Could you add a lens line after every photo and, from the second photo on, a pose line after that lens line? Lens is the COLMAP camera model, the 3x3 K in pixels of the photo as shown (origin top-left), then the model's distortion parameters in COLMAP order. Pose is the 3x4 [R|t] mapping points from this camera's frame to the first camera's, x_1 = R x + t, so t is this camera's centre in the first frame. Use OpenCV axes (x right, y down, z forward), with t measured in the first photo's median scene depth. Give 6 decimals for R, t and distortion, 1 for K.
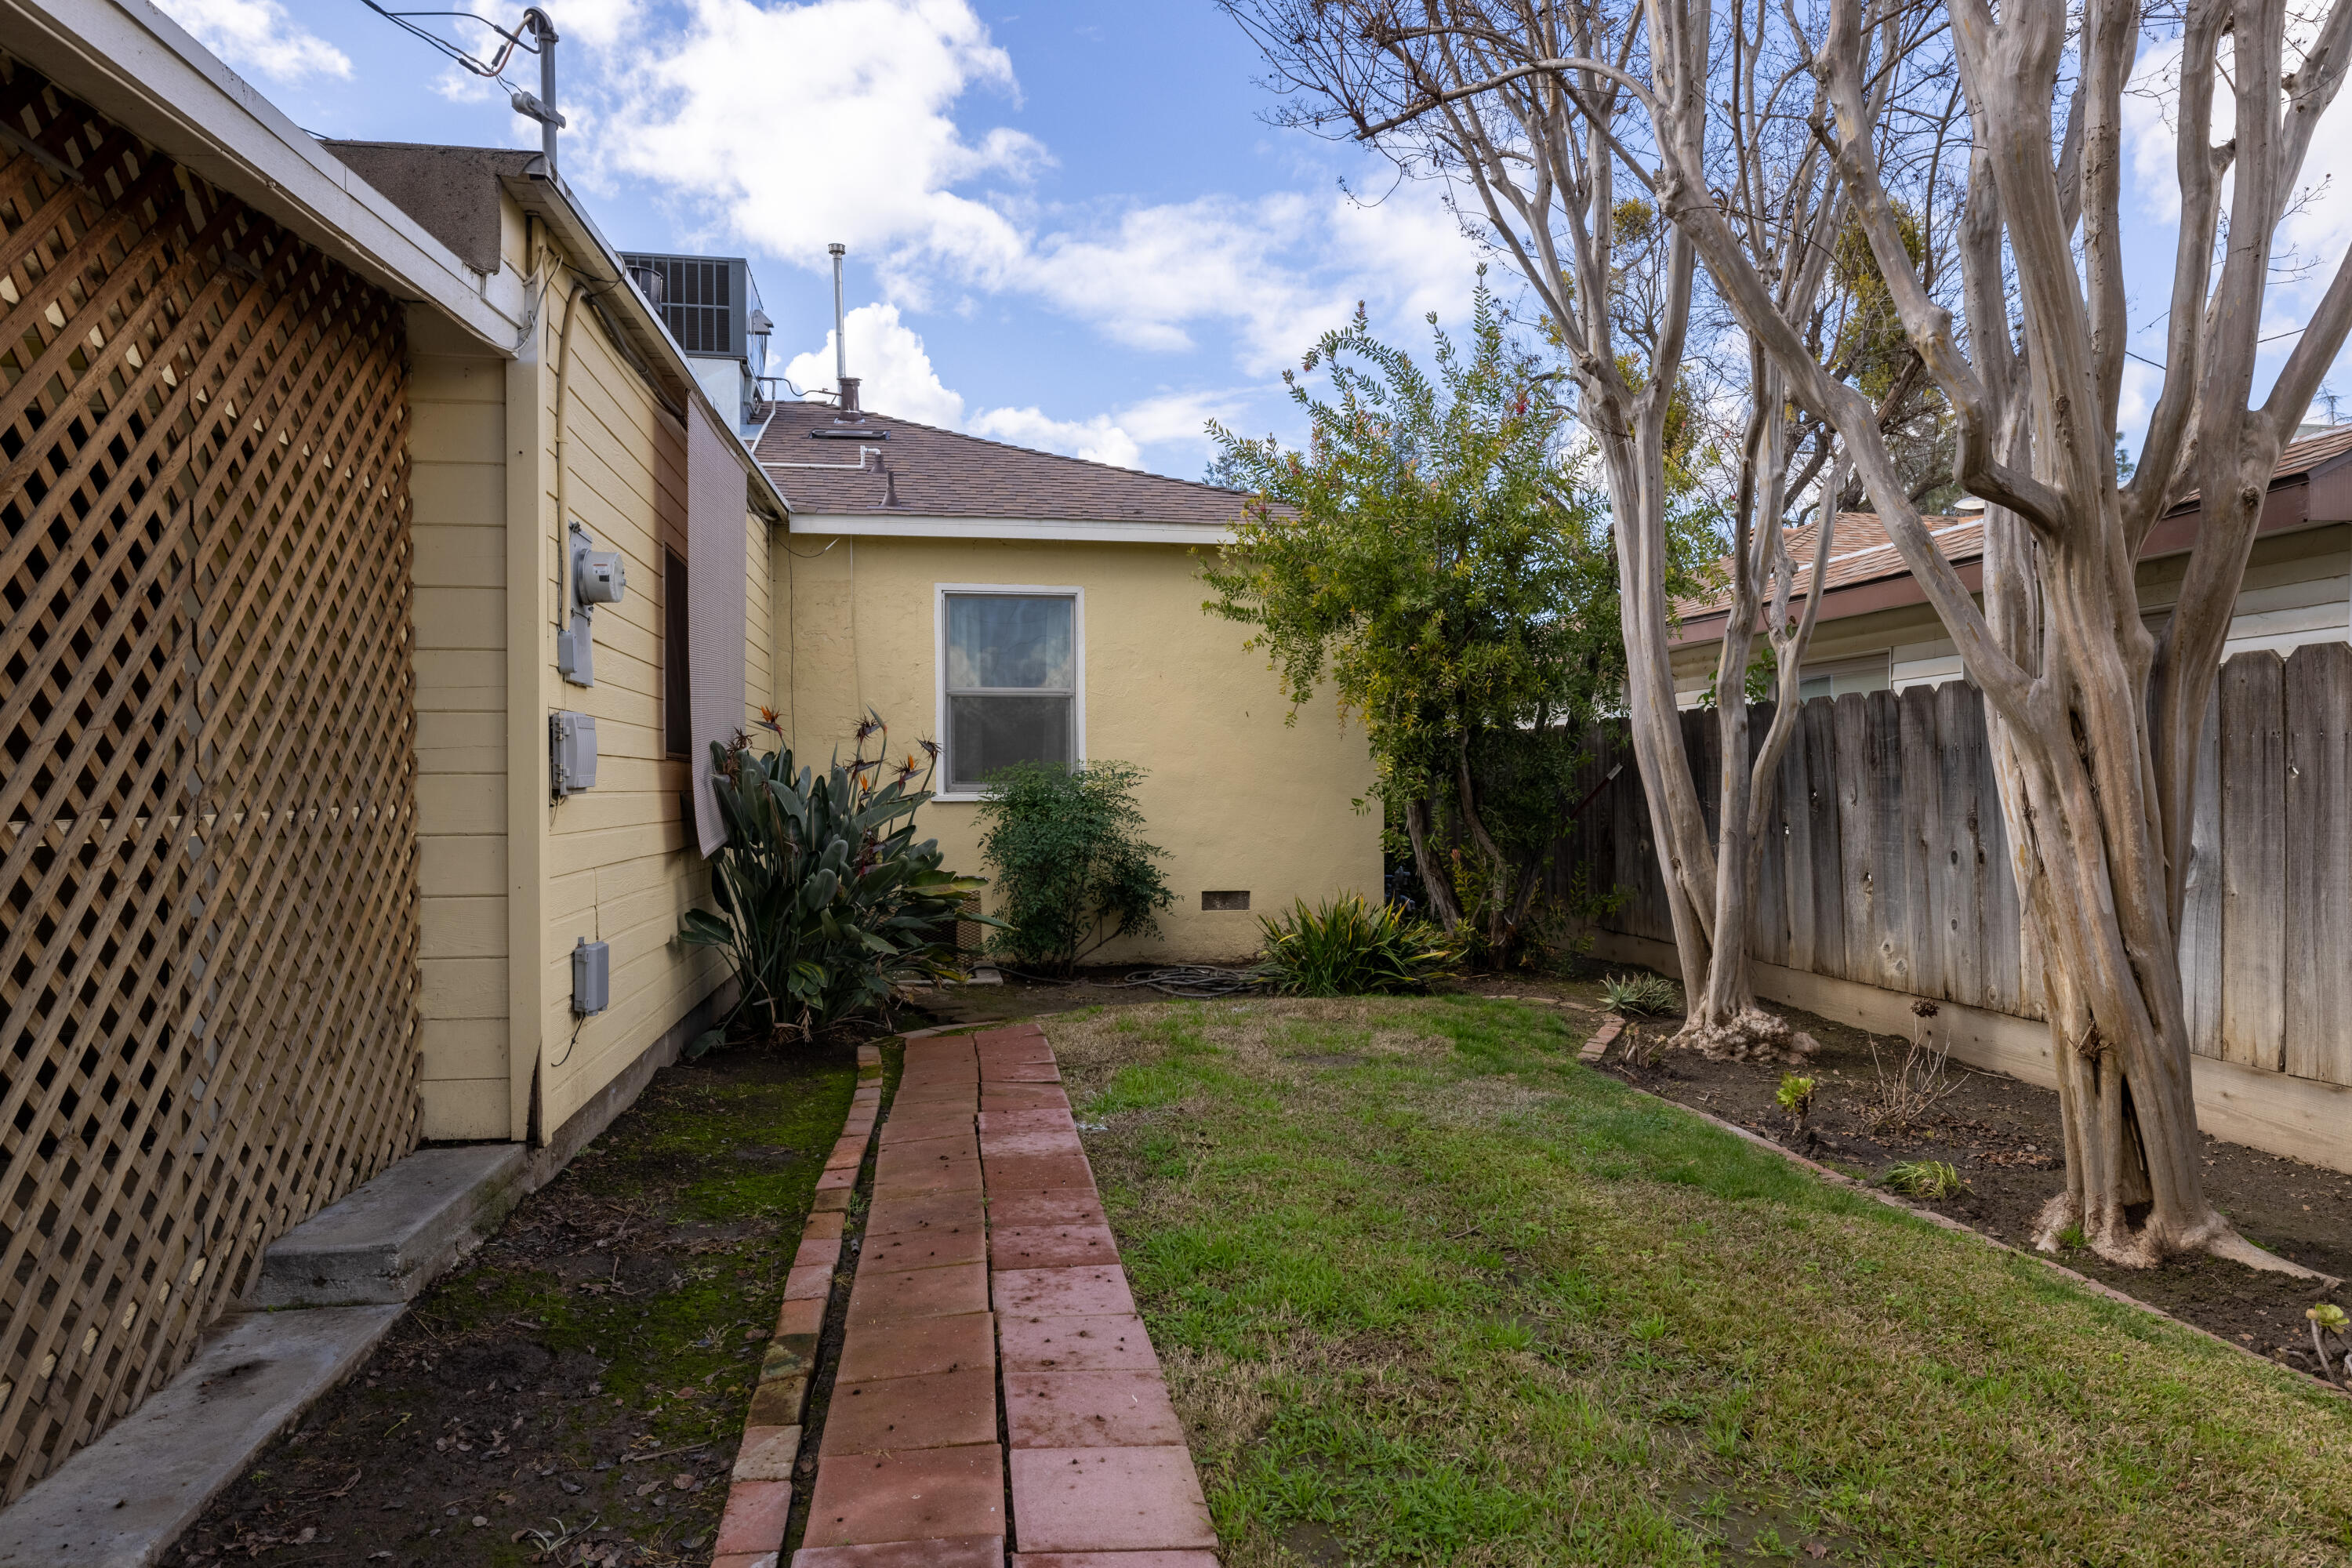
lens RADIAL K [[1453.5, 0, 1184.6], [0, 1453.5, 794.8], [0, 0, 1]] dist [-0.004482, 0.006541]
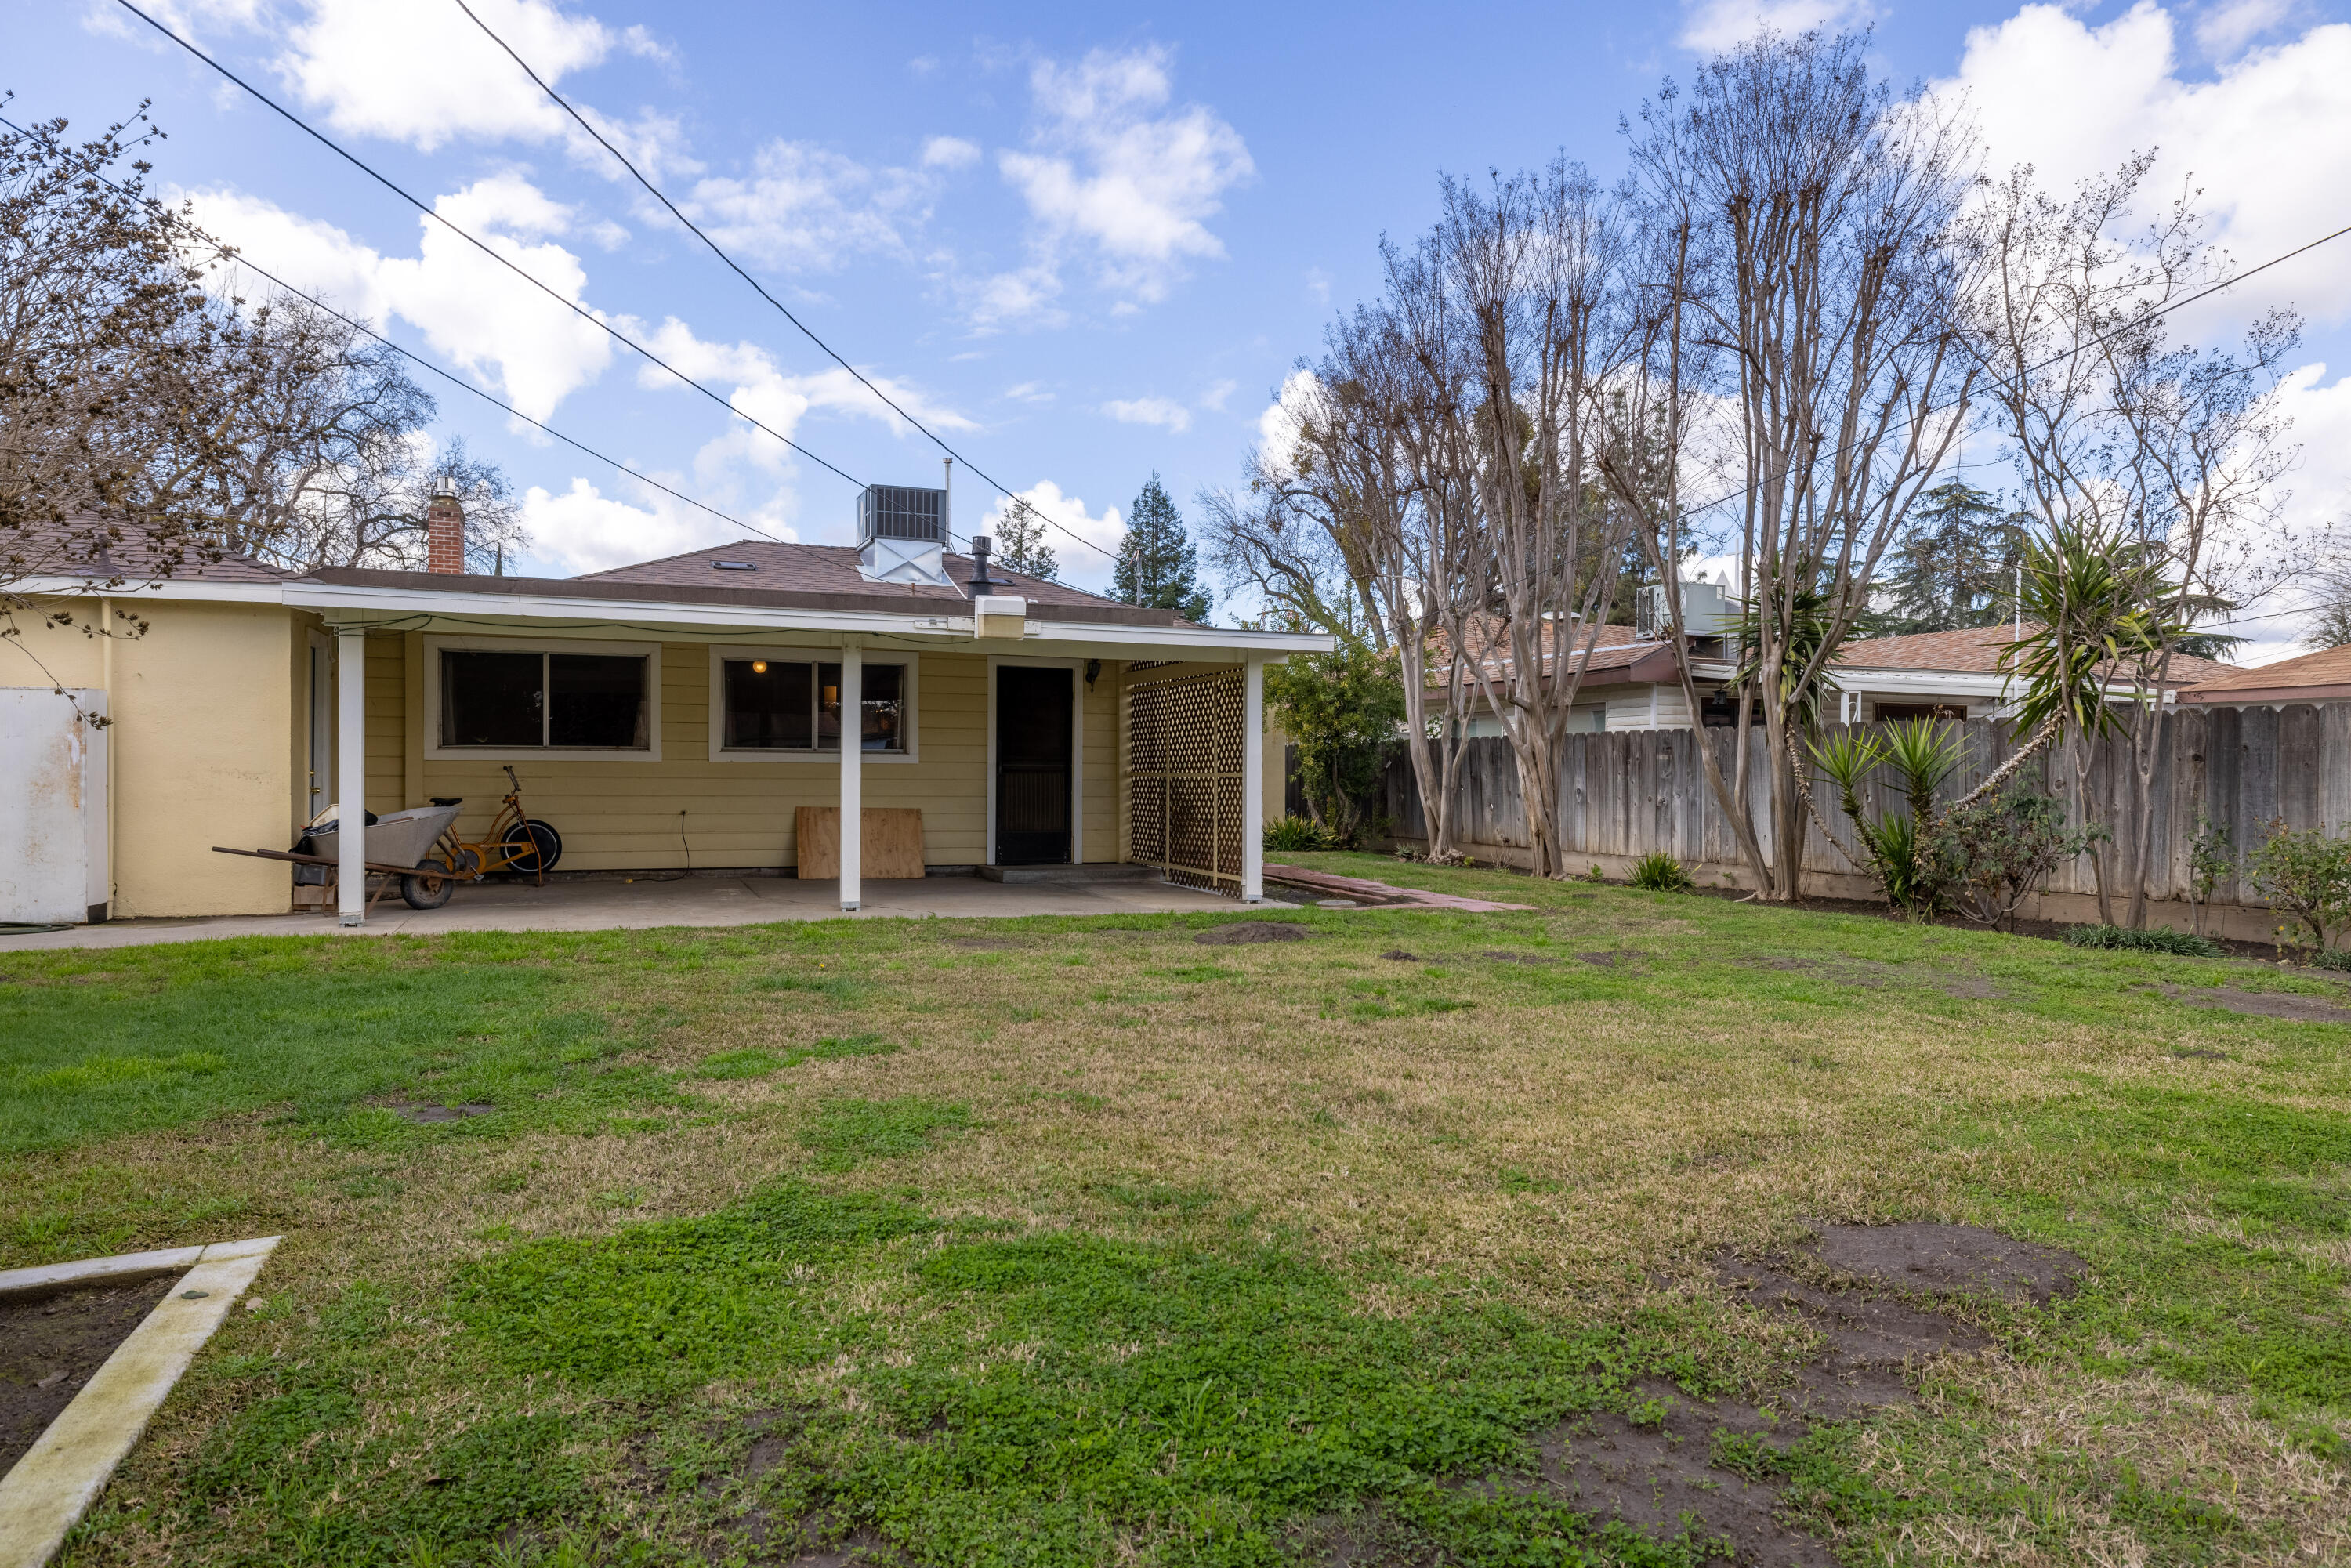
lens RADIAL K [[1452.8, 0, 1167.6], [0, 1452.8, 781.0], [0, 0, 1]] dist [-0.004482, 0.006541]
pose [[0.977964, 0.006208, 0.208680, -0.711920], [-0.006479, 0.999979, 0.000617, 0.015614], [-0.208671, -0.001955, 0.977984, -1.580878]]
